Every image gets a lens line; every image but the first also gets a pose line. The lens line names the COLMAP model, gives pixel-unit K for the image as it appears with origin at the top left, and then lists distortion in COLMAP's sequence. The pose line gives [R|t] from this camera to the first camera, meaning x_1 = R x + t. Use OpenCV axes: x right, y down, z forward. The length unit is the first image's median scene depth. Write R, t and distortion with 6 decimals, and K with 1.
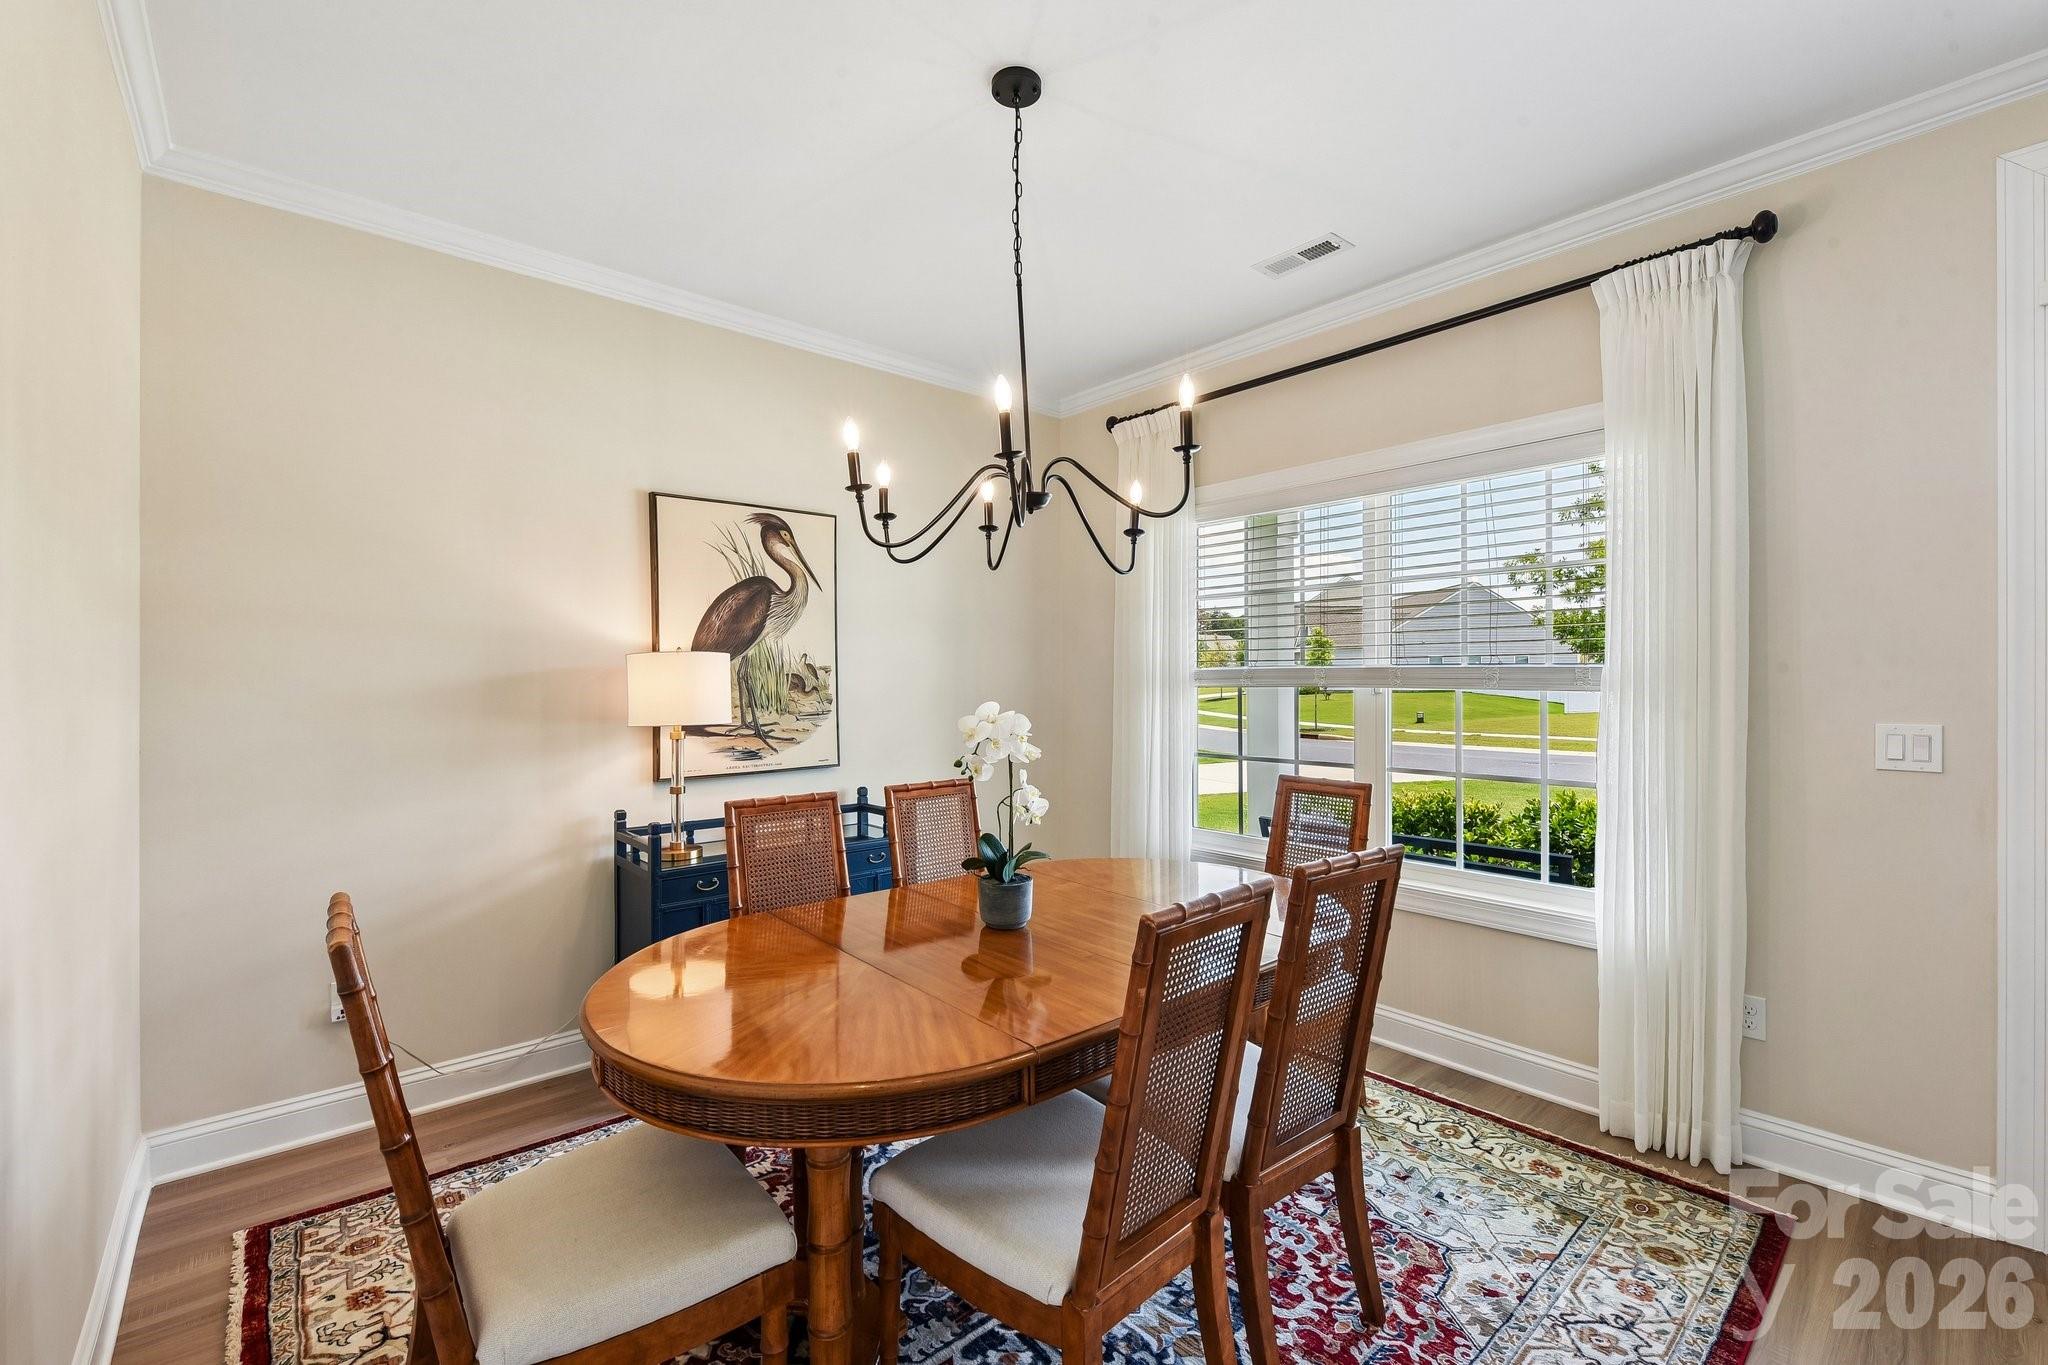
lens RADIAL K [[847.1, 0, 1011.9], [0, 847.1, 687.2], [0, 0, 1]] dist [-0.014740, 0.000942]
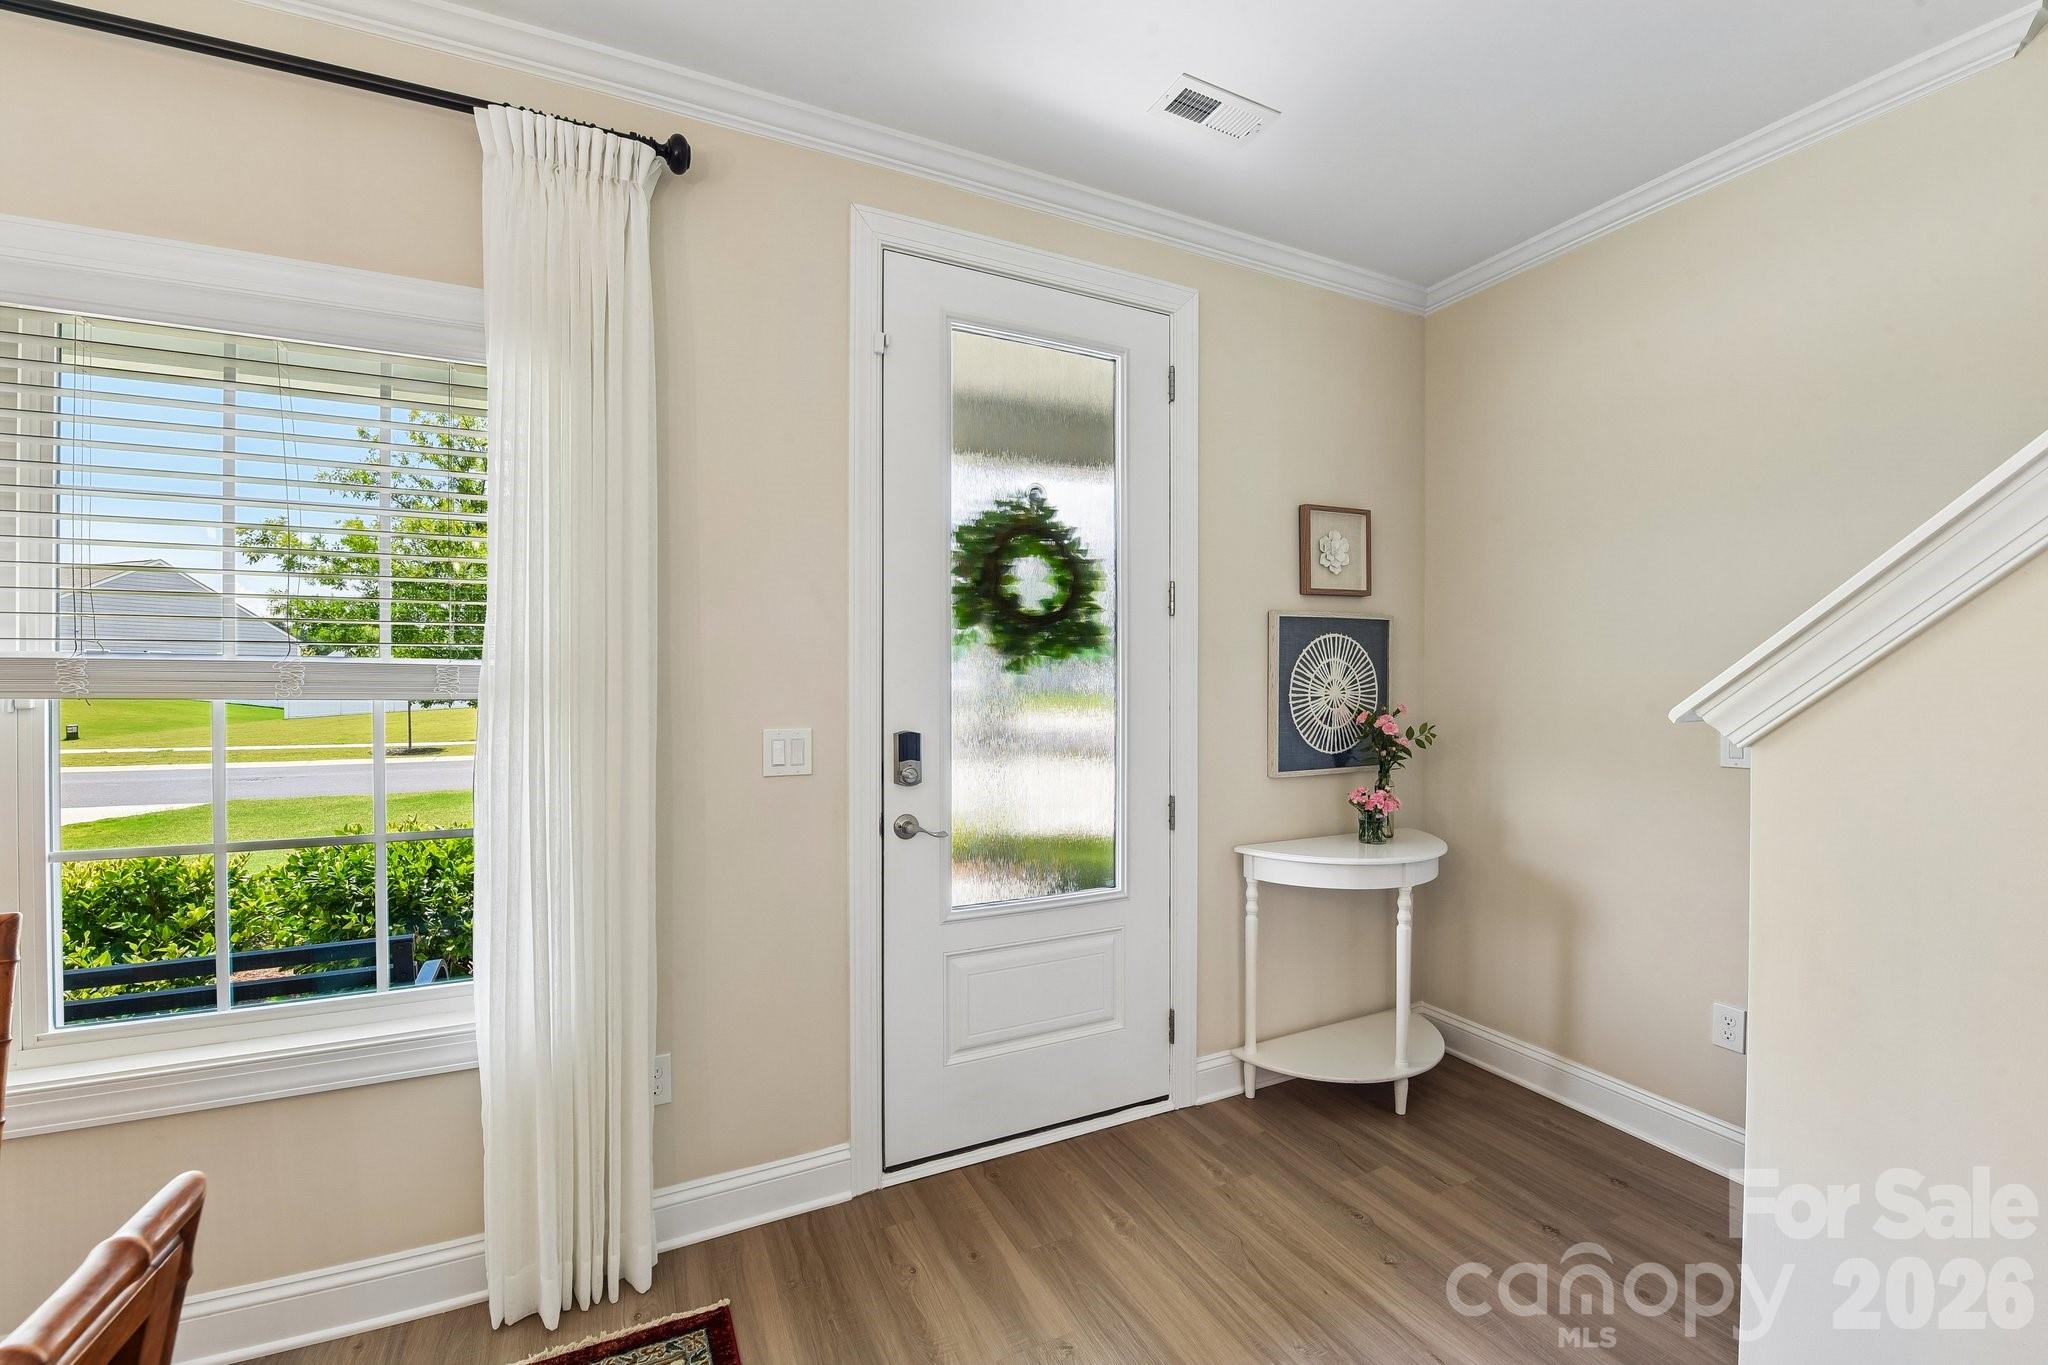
lens RADIAL K [[847.1, 0, 1025.4], [0, 847.1, 683.1], [0, 0, 1]] dist [-0.014740, 0.000942]
pose [[0.261563, 0.002030, 0.965184, 0.145073], [0.004351, 0.999985, -0.003282, -0.004453], [-0.965177, 0.005058, 0.261551, 0.387109]]
